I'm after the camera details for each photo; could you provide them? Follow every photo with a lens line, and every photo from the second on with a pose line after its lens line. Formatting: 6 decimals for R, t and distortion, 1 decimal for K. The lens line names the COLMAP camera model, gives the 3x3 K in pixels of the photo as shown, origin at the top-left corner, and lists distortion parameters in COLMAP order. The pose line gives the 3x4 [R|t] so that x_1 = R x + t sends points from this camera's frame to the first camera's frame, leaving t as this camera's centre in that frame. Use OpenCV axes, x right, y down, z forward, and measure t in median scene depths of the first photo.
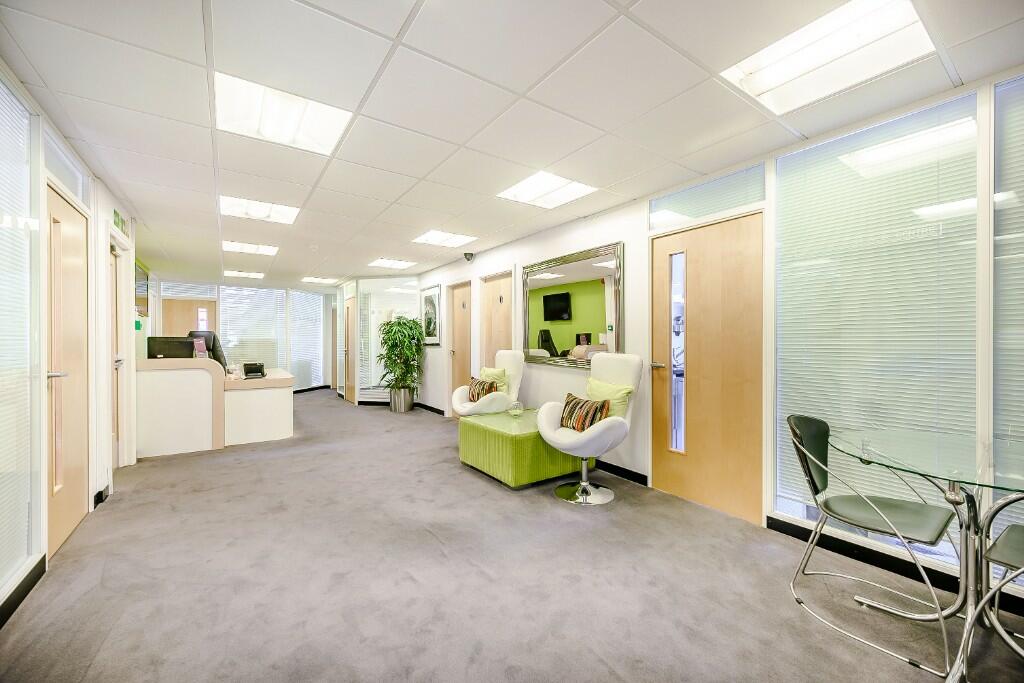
lens RADIAL K [[407.7, 0, 511.9], [0, 407.7, 345.7], [0, 0, 1]] dist [-0.000614, 0.000146]
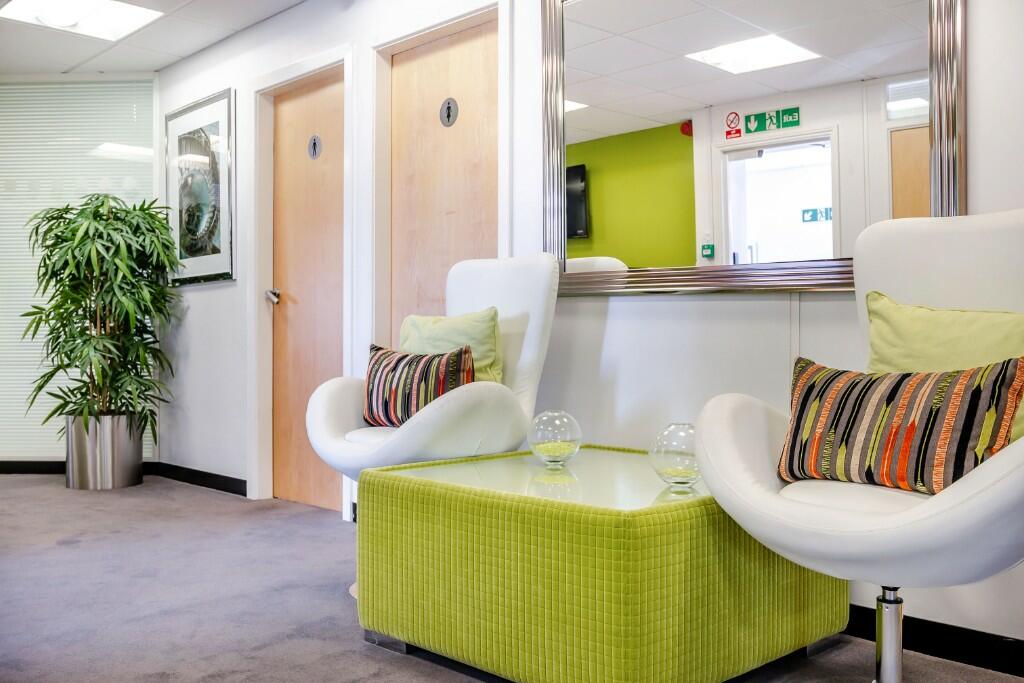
lens RADIAL K [[1003.5, 0, 512.0], [0, 1003.5, 341.5], [0, 0, 1]] dist [0.013271, 0.002707]
pose [[0.989879, 0.002078, 0.141899, -0.070626], [-0.001264, 0.999982, -0.005830, 0.053954], [-0.141909, 0.005591, 0.989864, 0.183579]]
